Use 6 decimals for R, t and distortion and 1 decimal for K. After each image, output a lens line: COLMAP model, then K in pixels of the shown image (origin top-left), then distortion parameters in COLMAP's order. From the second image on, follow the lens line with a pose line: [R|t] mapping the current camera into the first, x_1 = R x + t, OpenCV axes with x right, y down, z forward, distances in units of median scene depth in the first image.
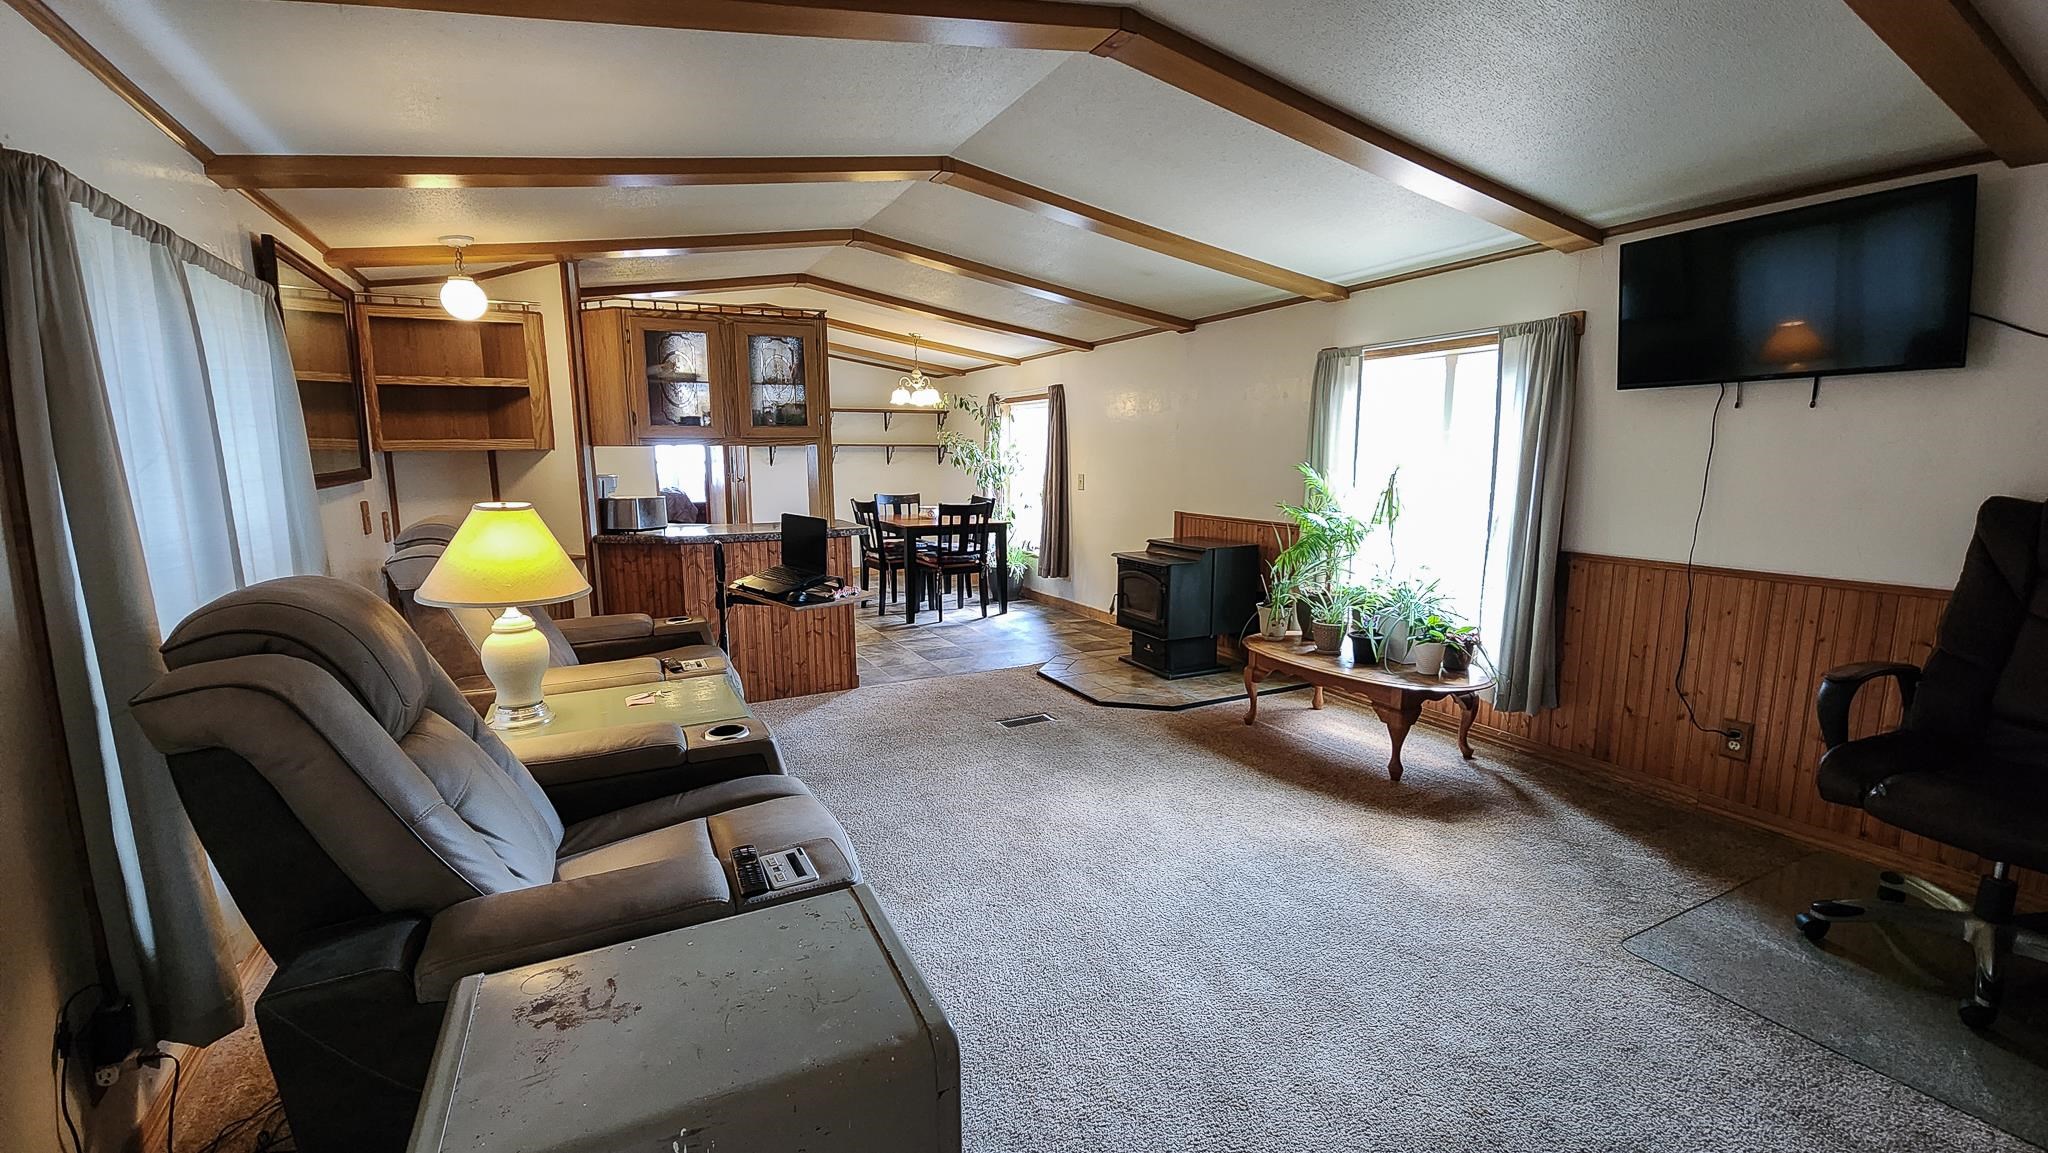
lens RADIAL K [[838.3, 0, 1026.9], [0, 838.3, 581.7], [0, 0, 1]] dist [-0.008936, -0.002782]
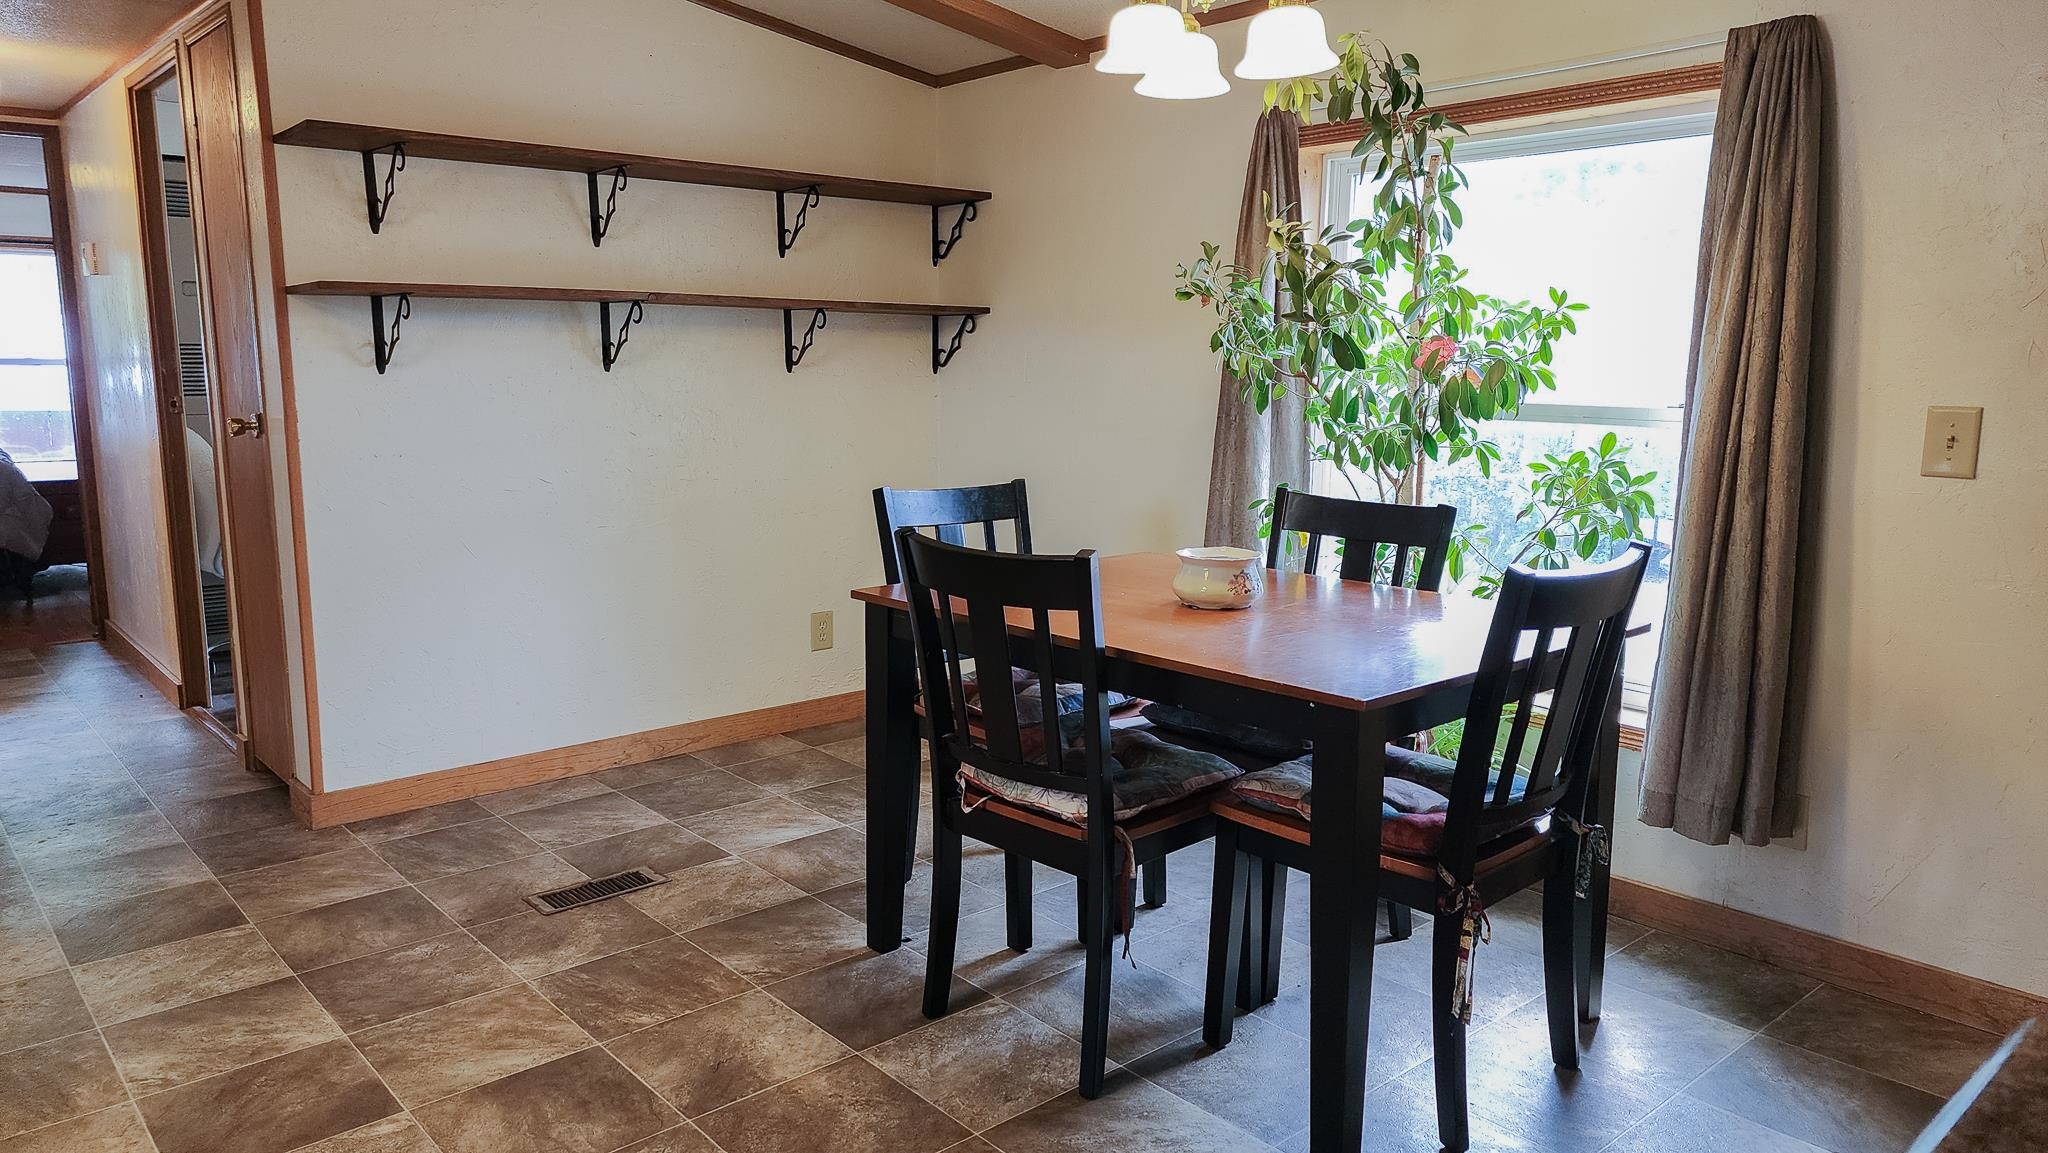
lens RADIAL K [[1335.7, 0, 1031.2], [0, 1335.7, 569.7], [0, 0, 1]] dist [-0.042811, -0.003822]
pose [[0.965398, -0.024906, 0.259589, -0.421135], [0.028265, 0.999558, -0.009216, -0.138966], [-0.259245, 0.016235, 0.965675, 1.129188]]
